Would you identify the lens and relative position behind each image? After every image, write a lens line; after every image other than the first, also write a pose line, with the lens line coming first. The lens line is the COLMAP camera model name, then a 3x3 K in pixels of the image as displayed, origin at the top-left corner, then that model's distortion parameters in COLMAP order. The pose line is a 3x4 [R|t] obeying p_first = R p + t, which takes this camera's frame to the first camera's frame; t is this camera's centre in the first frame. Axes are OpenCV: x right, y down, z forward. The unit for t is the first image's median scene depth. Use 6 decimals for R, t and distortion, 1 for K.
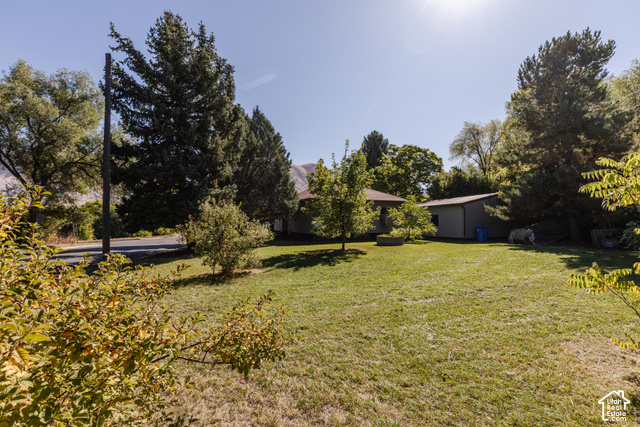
lens RADIAL K [[292.9, 0, 320.0], [0, 292.9, 223.8], [0, 0, 1]] dist [-0.000053, -0.000312]
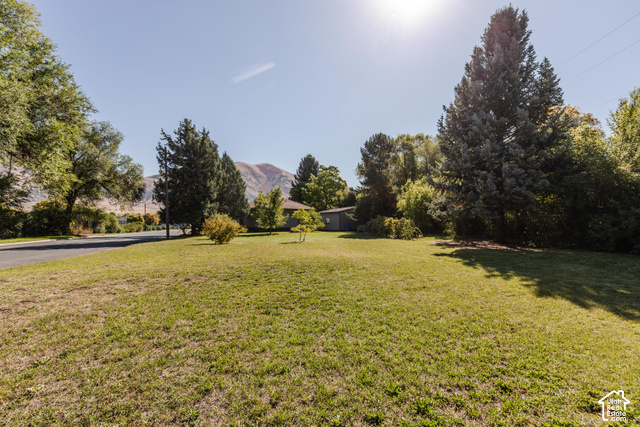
lens RADIAL K [[292.9, 0, 320.0], [0, 292.9, 223.8], [0, 0, 1]] dist [-0.000053, -0.000312]
pose [[0.987972, 0.008283, 0.154409, 0.096862], [-0.008035, 0.999965, -0.002229, 0.016342], [-0.154422, 0.000961, 0.988004, -1.094316]]
